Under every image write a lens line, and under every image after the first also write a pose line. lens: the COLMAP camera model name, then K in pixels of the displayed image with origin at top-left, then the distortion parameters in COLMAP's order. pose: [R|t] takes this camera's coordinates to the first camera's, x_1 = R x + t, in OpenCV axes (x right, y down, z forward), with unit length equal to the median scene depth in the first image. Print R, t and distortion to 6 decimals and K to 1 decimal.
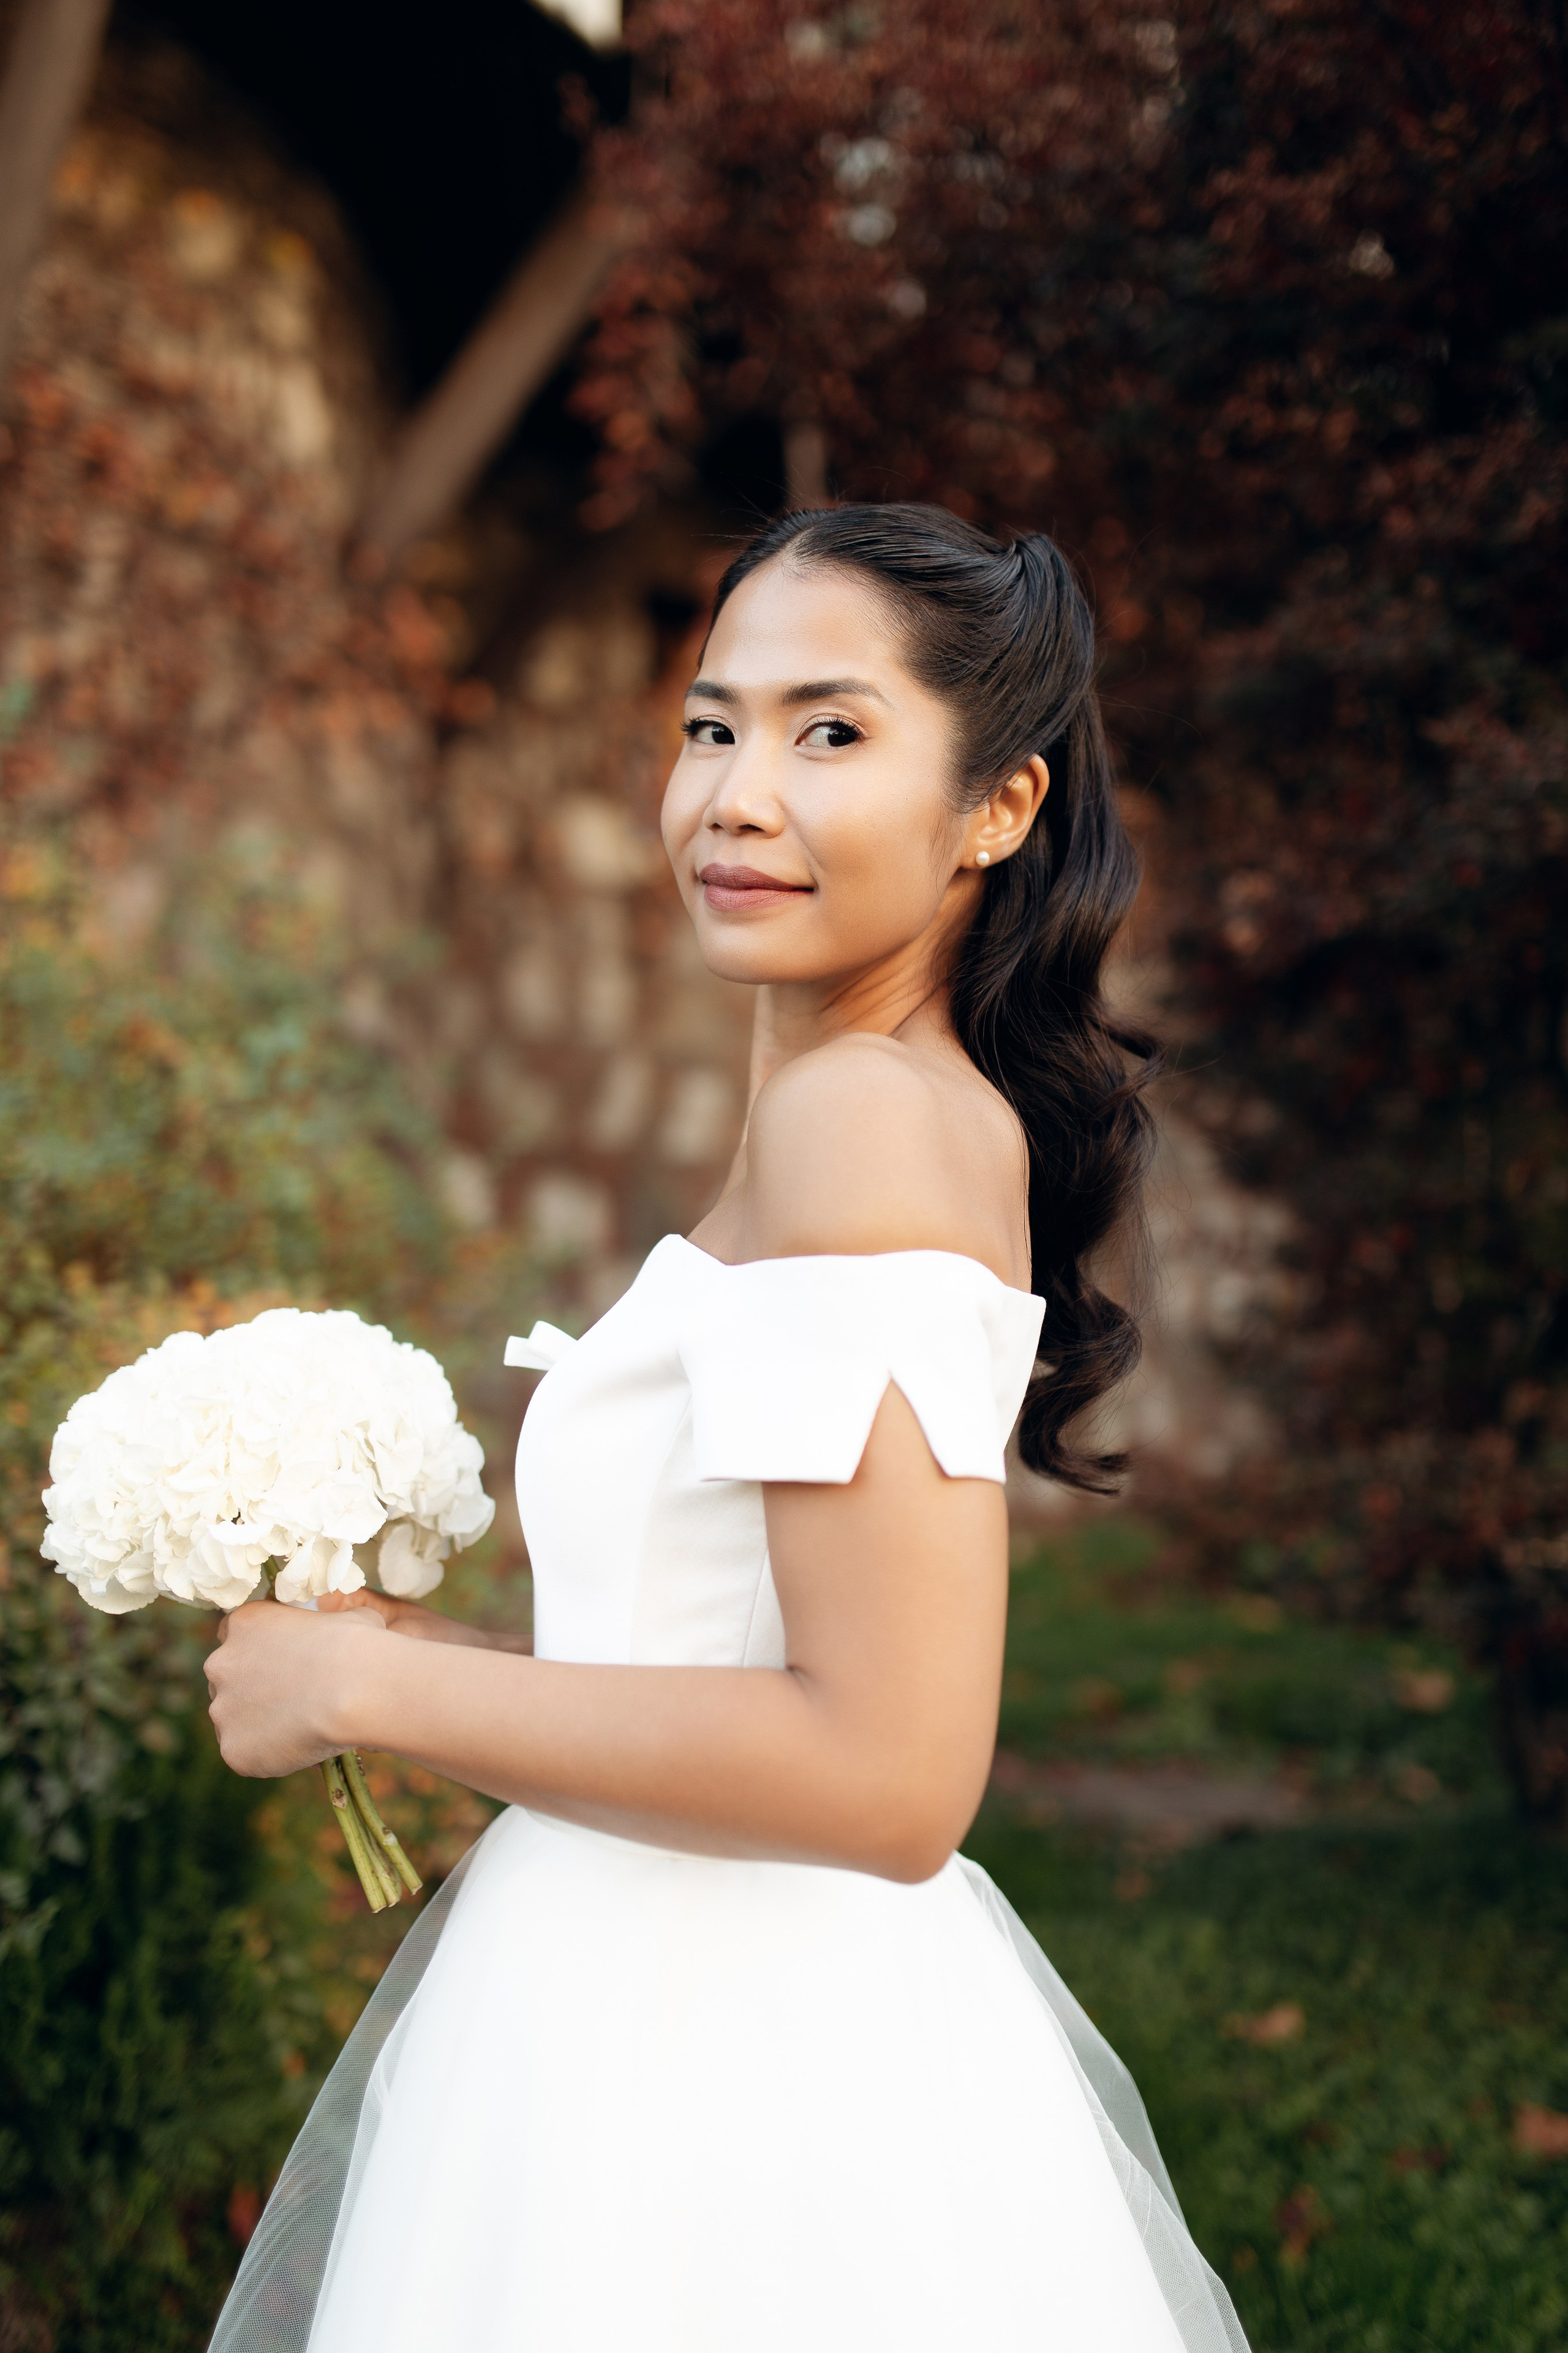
lens RADIAL K [[2209.4, 0, 784.0], [0, 2209.4, 1176.5], [0, 0, 1]] dist [0.000018, 0.007553]
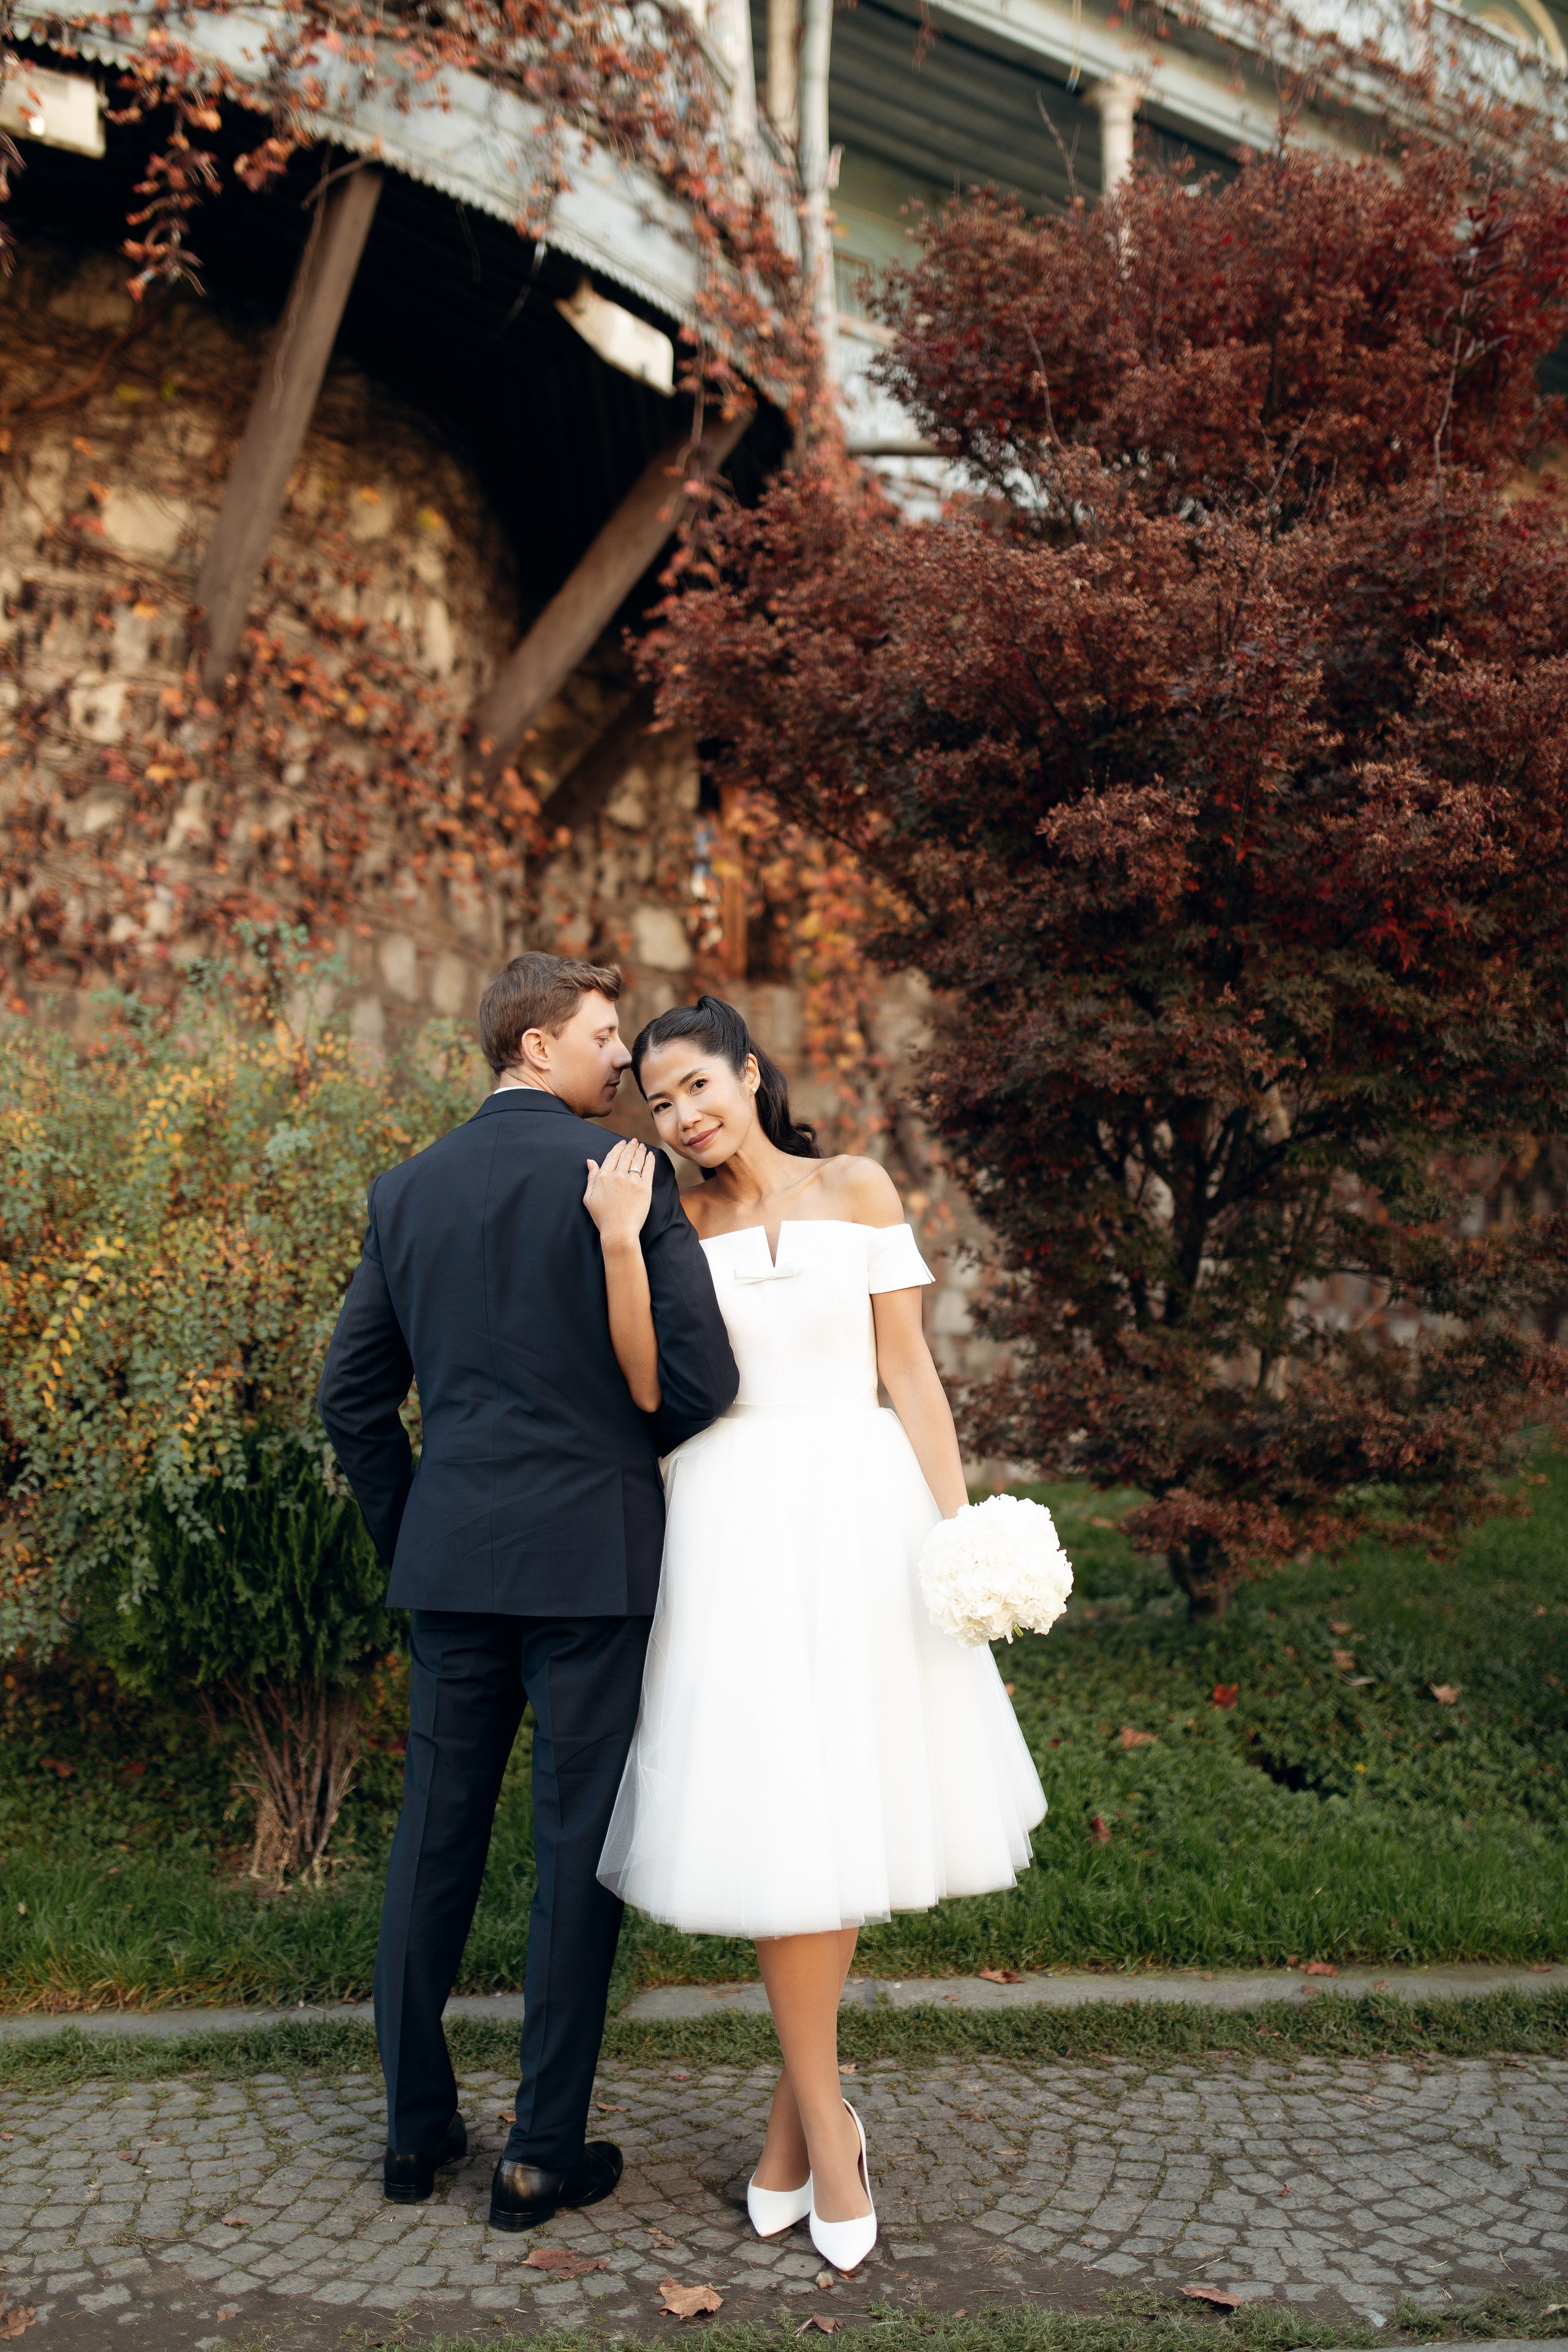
lens RADIAL K [[2208.7, 0, 784.0], [0, 2208.7, 1176.0], [0, 0, 1]] dist [0.000018, 0.007553]
pose [[0.999249, 0.018038, -0.034298, 0.045056], [-0.018557, 0.999717, -0.014879, 0.000840], [0.034020, 0.015505, 0.999301, -0.341845]]
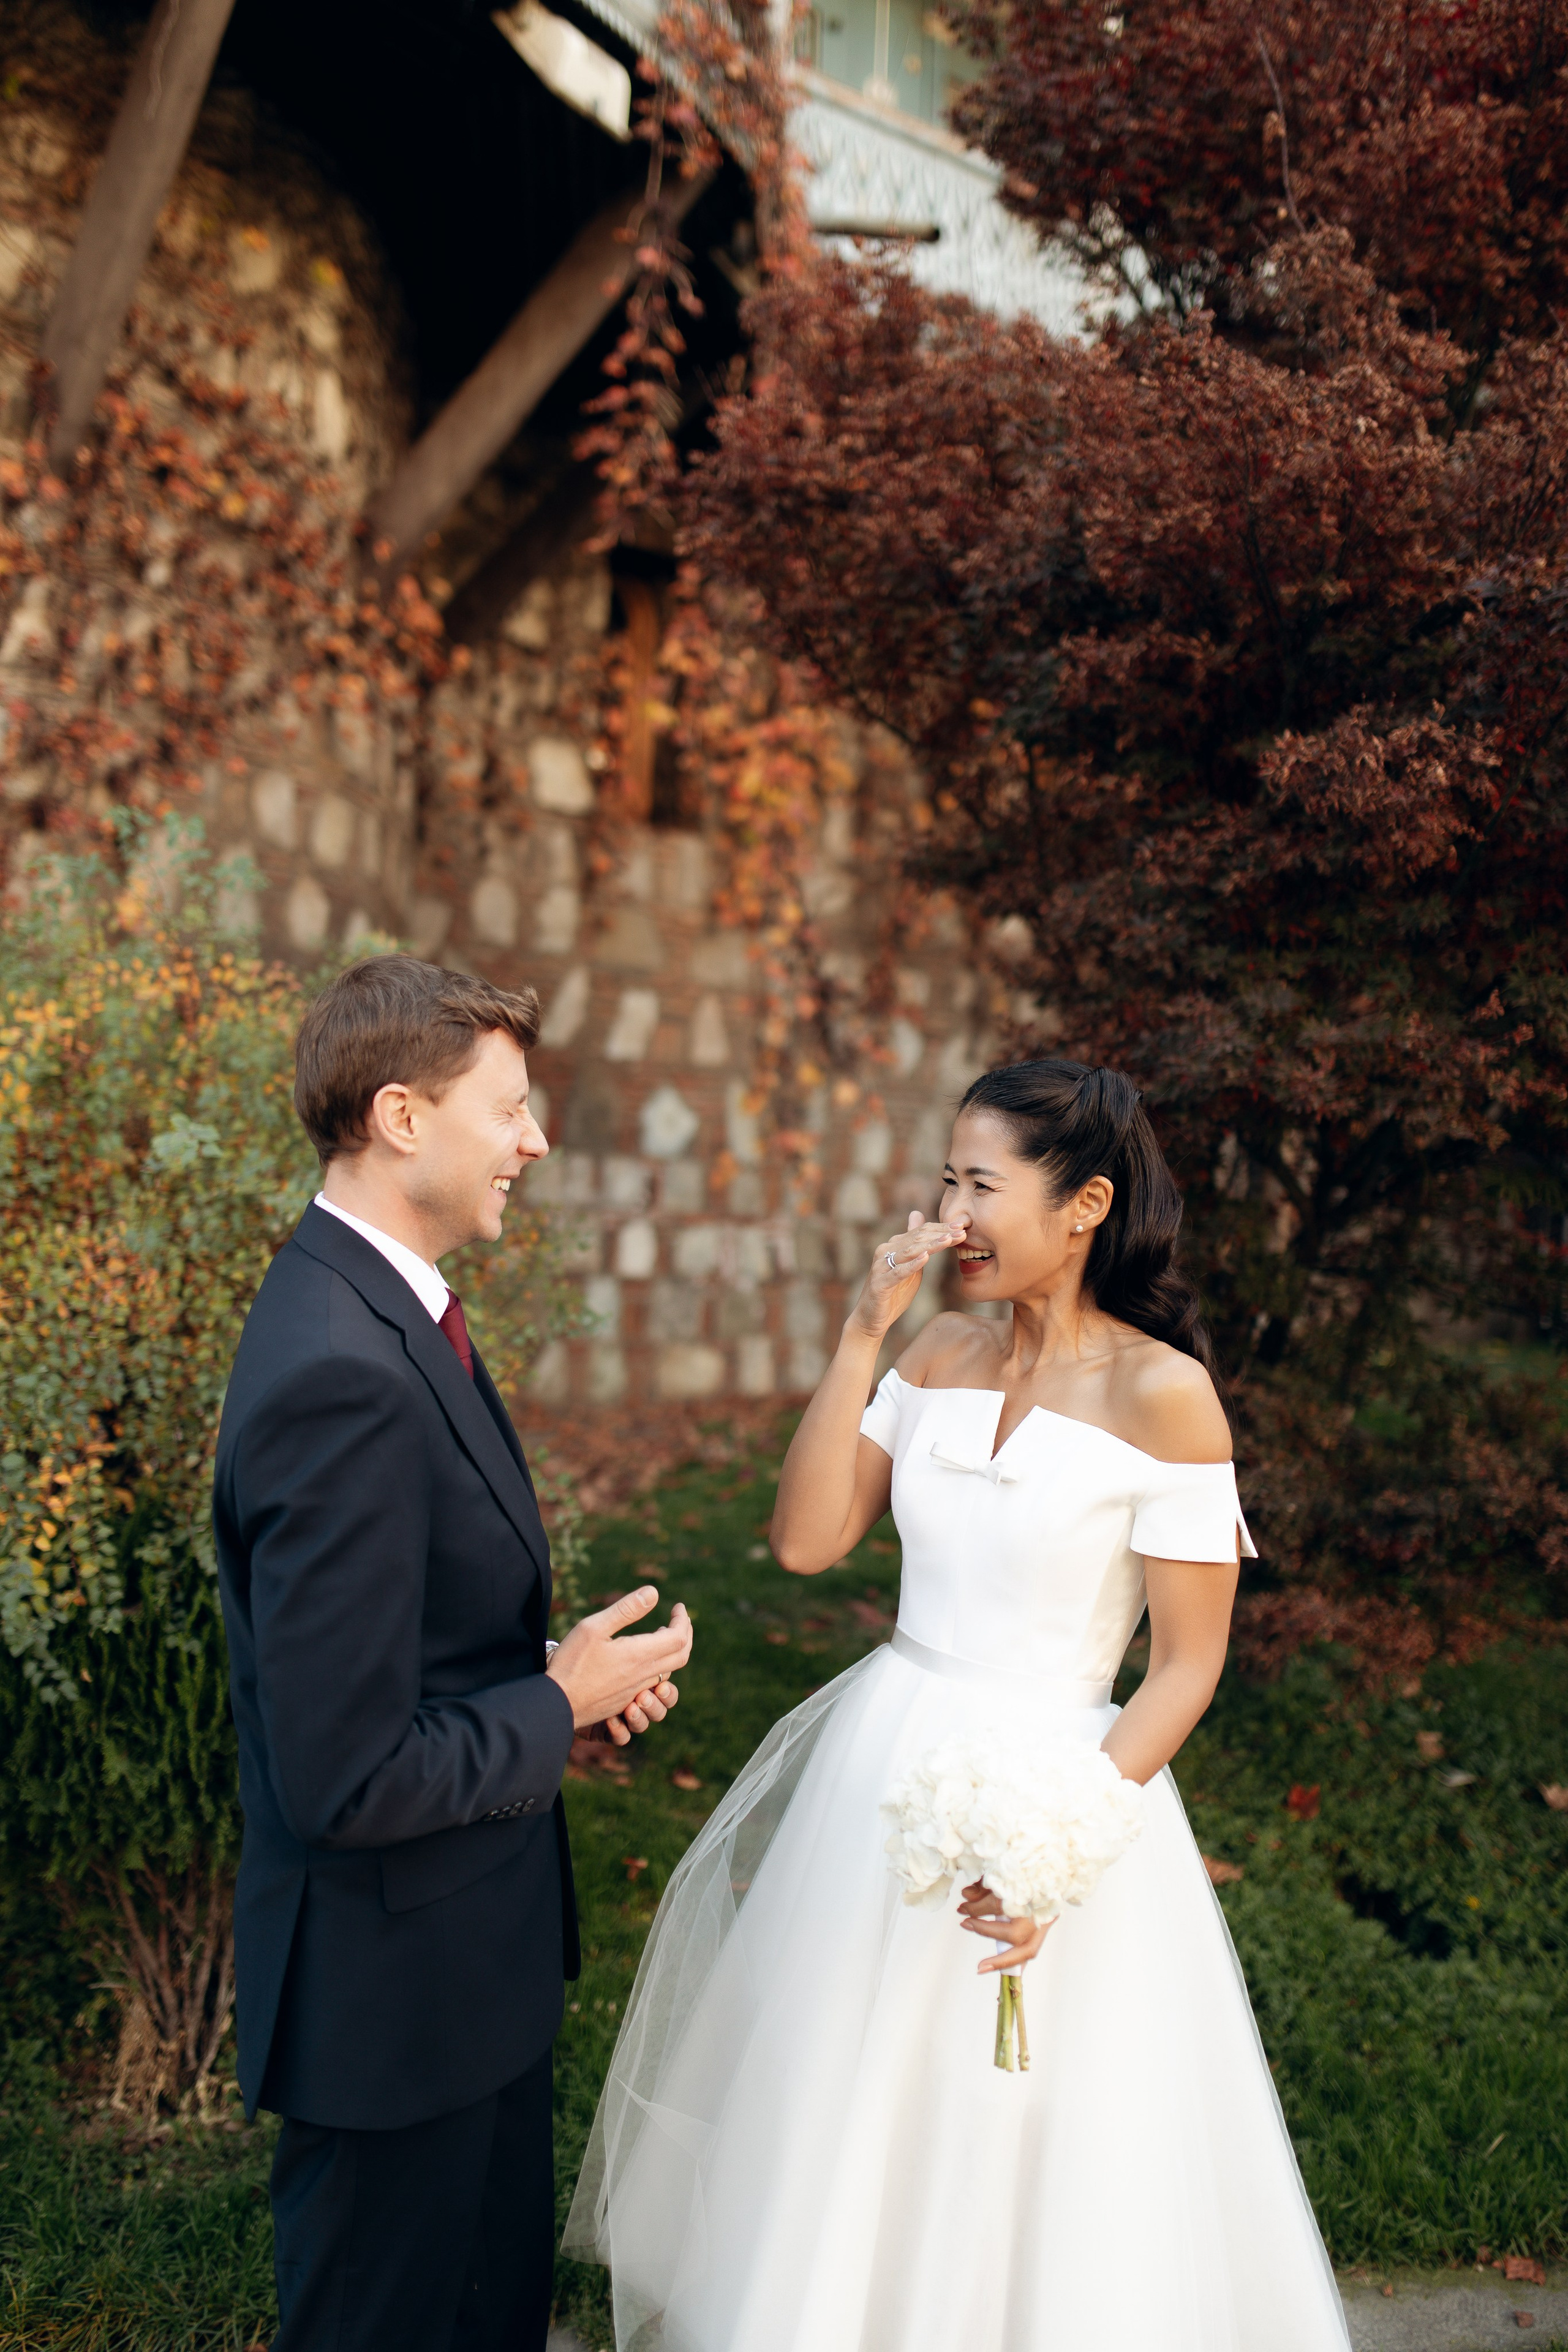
lens RADIAL K [[2208.7, 0, 784.0], [0, 2208.7, 1176.0], [0, 0, 1]] dist [0.000018, 0.007553]
pose [[0.997172, 0.059559, 0.045844, -0.013465], [-0.062554, 0.995794, 0.066937, -0.044384], [-0.041665, -0.069616, 0.996703, -0.183204]]
